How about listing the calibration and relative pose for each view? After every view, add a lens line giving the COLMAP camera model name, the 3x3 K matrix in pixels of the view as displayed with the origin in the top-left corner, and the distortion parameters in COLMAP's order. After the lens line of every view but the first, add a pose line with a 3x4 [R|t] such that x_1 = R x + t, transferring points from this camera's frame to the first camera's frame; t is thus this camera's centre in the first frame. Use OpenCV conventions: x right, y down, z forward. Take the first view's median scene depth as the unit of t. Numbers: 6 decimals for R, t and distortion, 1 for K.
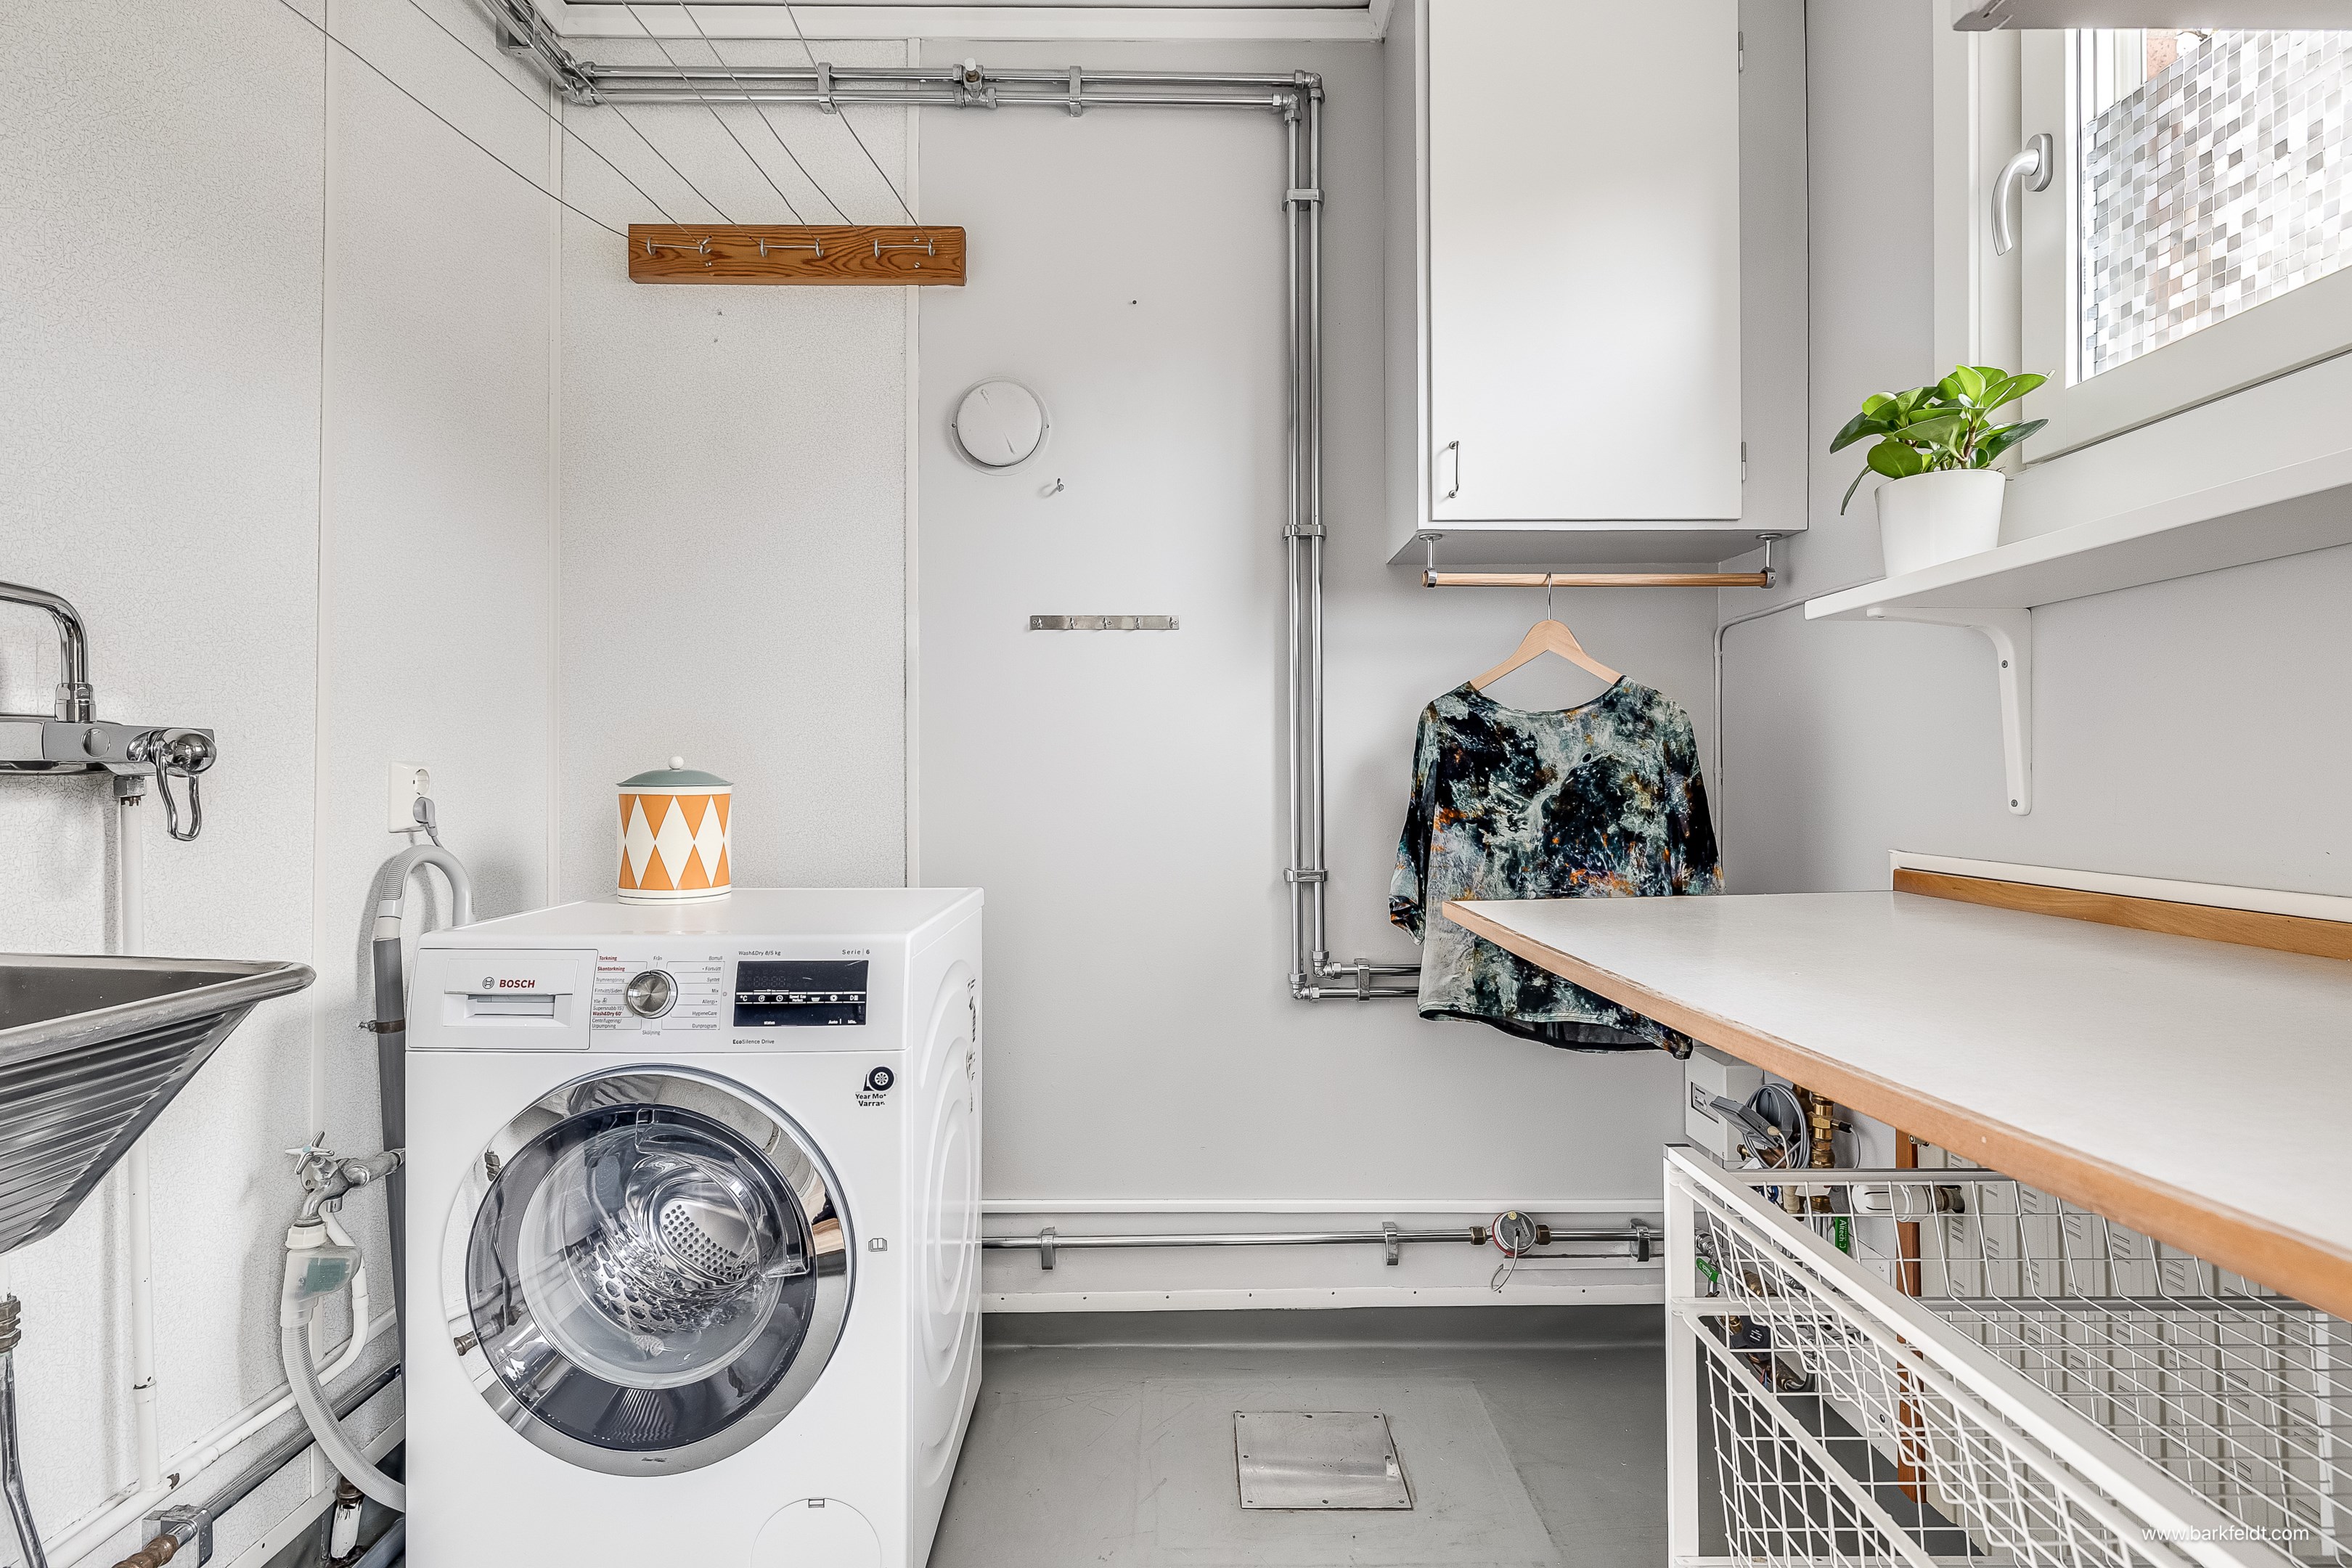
lens RADIAL K [[1160.3, 0, 1178.2], [0, 1160.3, 779.3], [0, 0, 1]] dist [-0.002342, -0.000514]
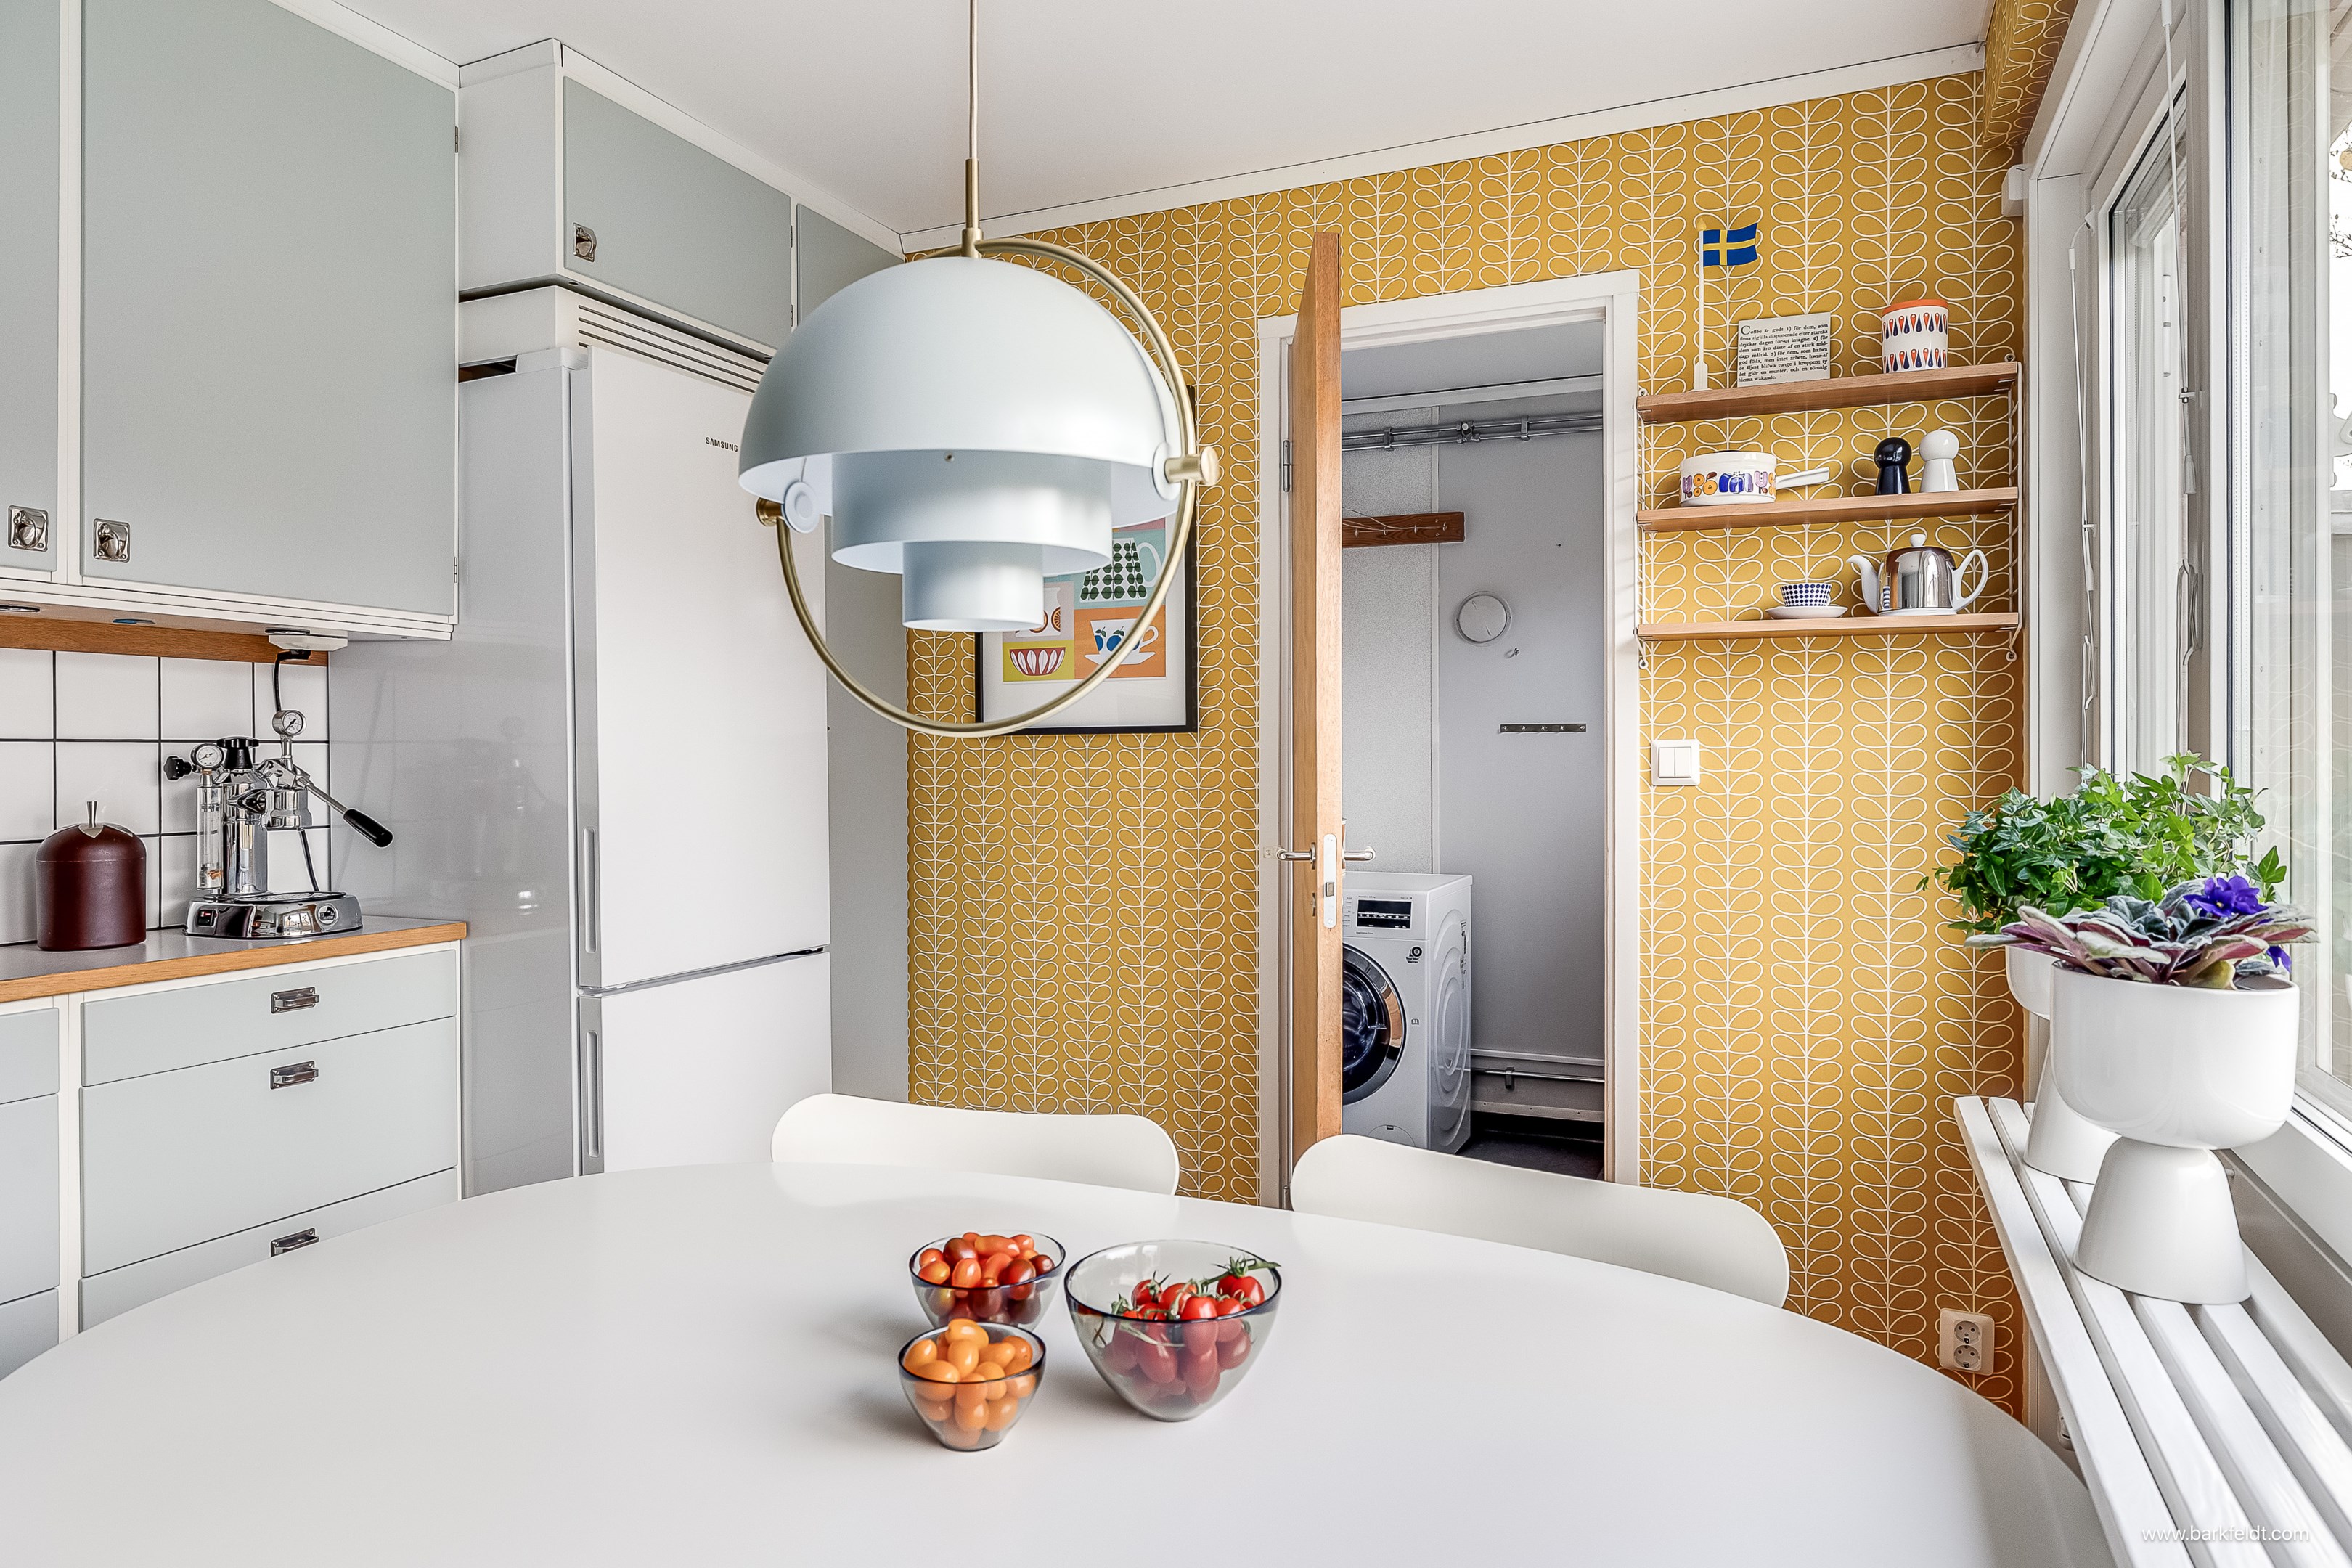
lens RADIAL K [[1424.9, 0, 1177.4], [0, 1424.9, 757.2], [0, 0, 1]] dist [-0.001629, -0.000494]
pose [[0.910204, -0.002049, -0.414155, 0.498345], [0.001782, 0.999998, -0.001033, -0.135674], [0.414156, 0.000202, 0.910206, -1.826848]]
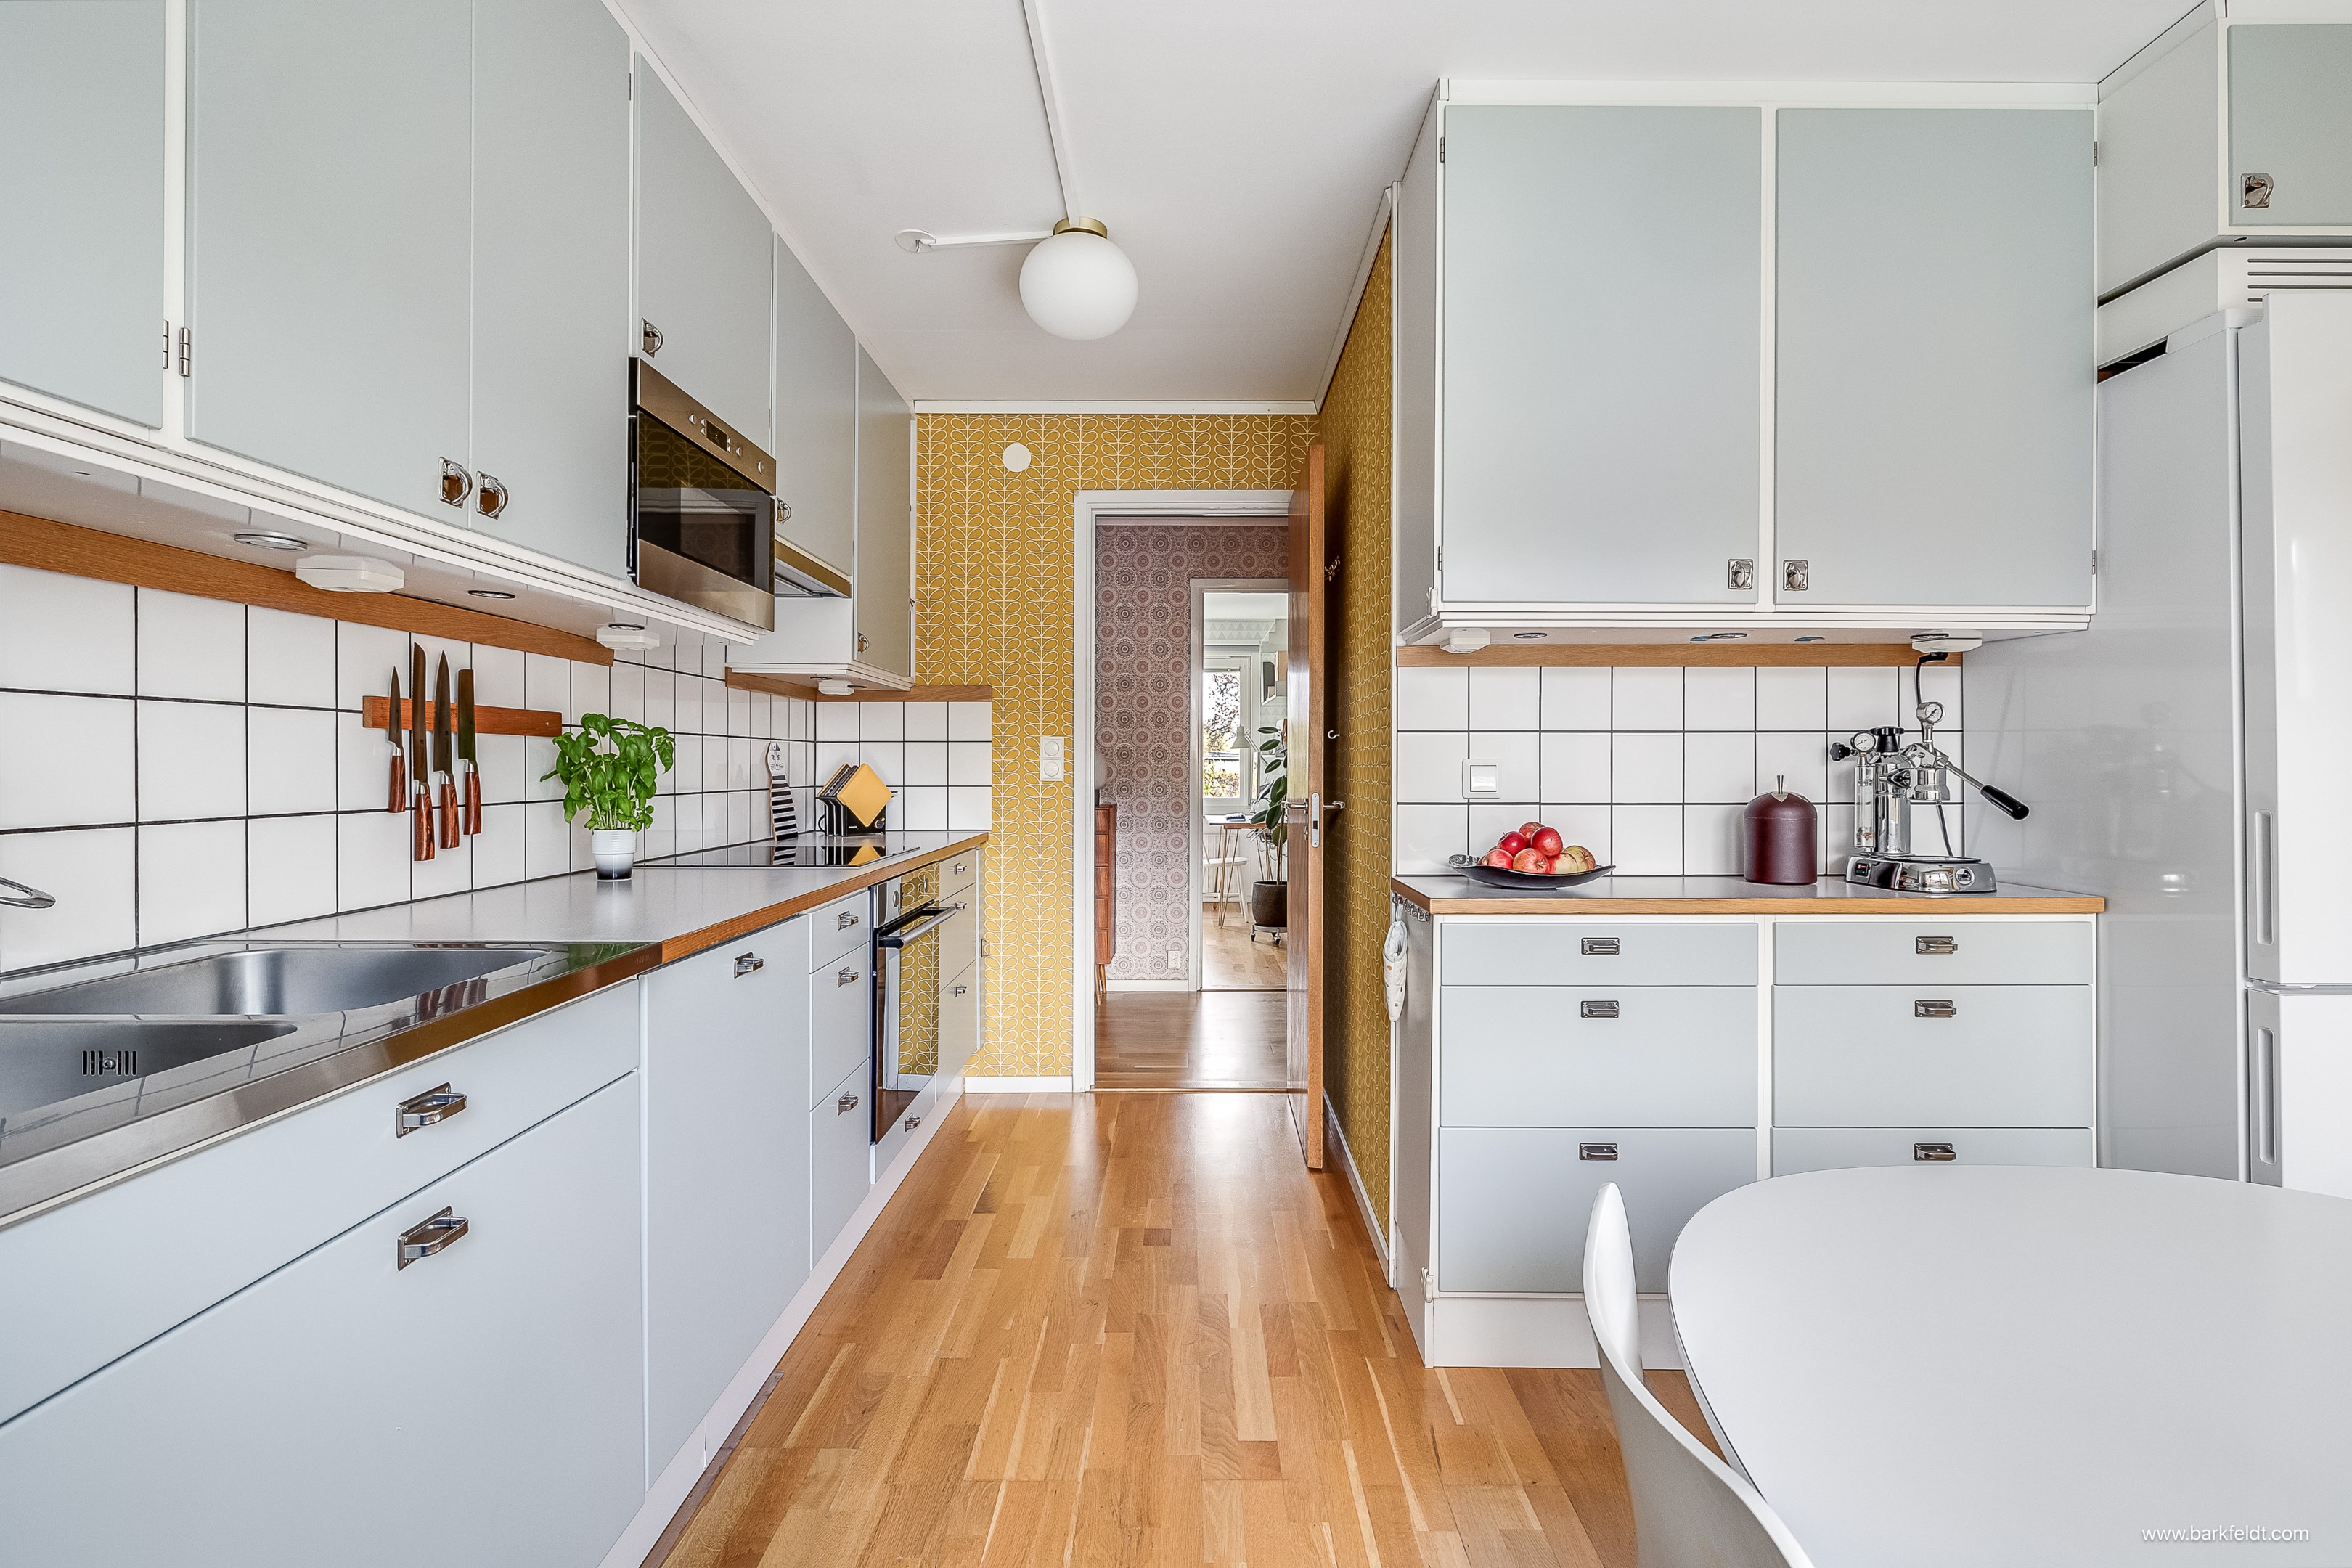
lens RADIAL K [[1059.0, 0, 1201.7], [0, 1059.0, 771.1], [0, 0, 1]] dist [-0.002673, -0.000402]
pose [[-0.002460, 0.002908, -0.999993, 0.232434], [-0.002315, 0.999993, 0.002914, -0.076454], [0.999994, 0.002323, -0.002454, -1.702912]]
